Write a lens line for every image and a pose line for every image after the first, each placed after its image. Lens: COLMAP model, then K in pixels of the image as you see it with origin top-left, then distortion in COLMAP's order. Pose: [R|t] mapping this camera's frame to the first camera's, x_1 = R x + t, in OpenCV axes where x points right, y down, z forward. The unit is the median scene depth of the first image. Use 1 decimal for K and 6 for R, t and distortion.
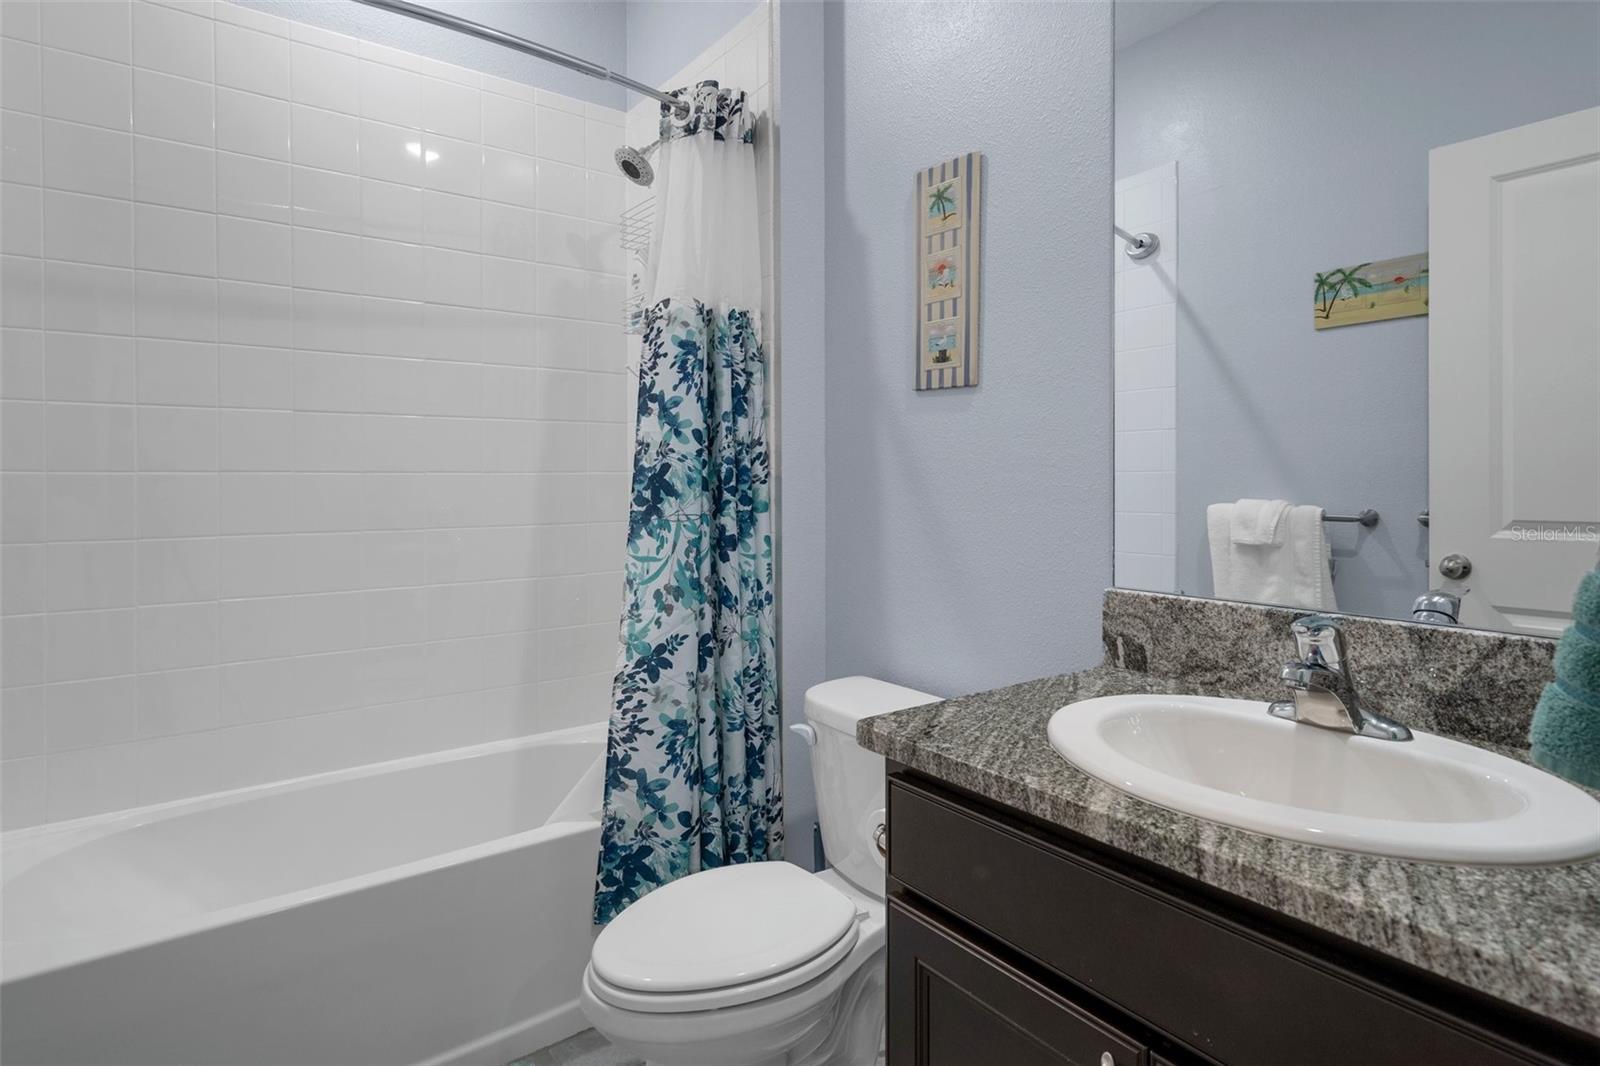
lens RADIAL K [[832.5, 0, 799.1], [0, 832.5, 485.2], [0, 0, 1]] dist [0.001639, 0.000954]
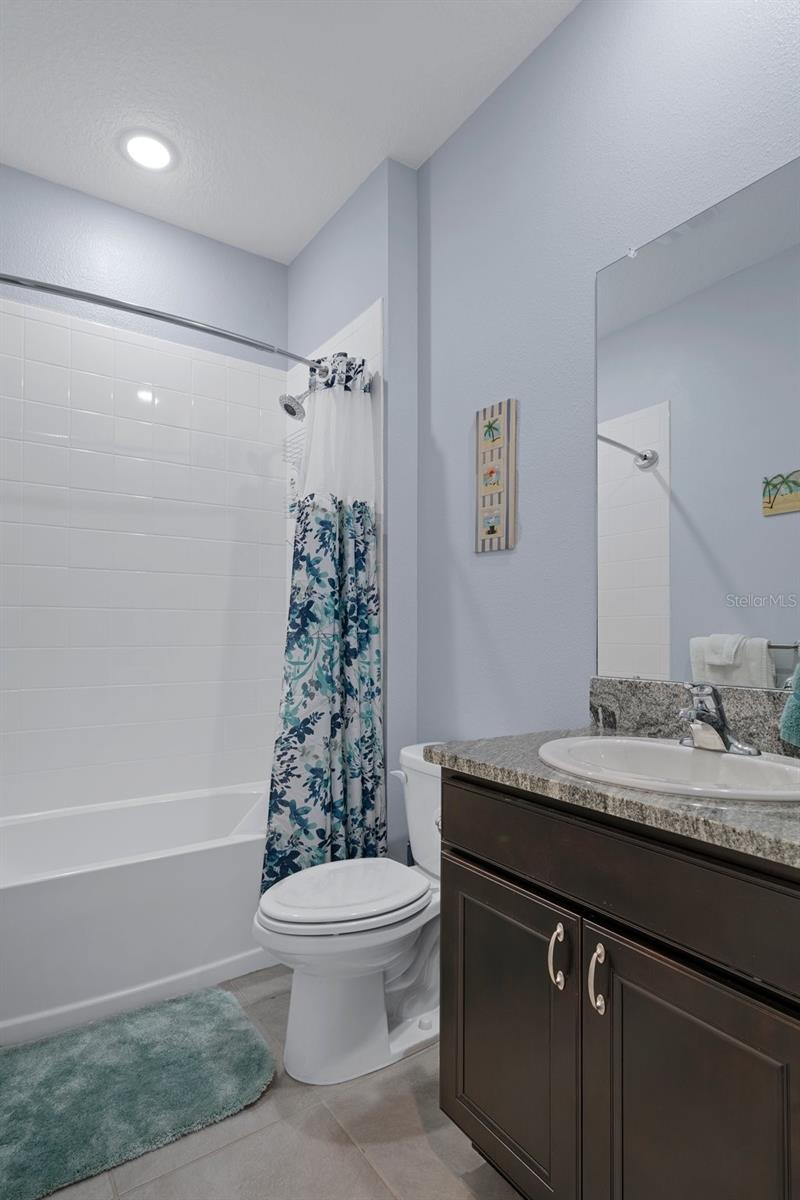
lens RADIAL K [[617.2, 0, 398.9], [0, 617.2, 612.7], [0, 0, 1]] dist [-0.000856, 0.000092]
pose [[0.999730, 0.002396, -0.023112, 0.027548], [-0.003265, 0.999287, -0.037627, 0.038105], [0.023005, 0.037693, 0.999025, -0.124225]]
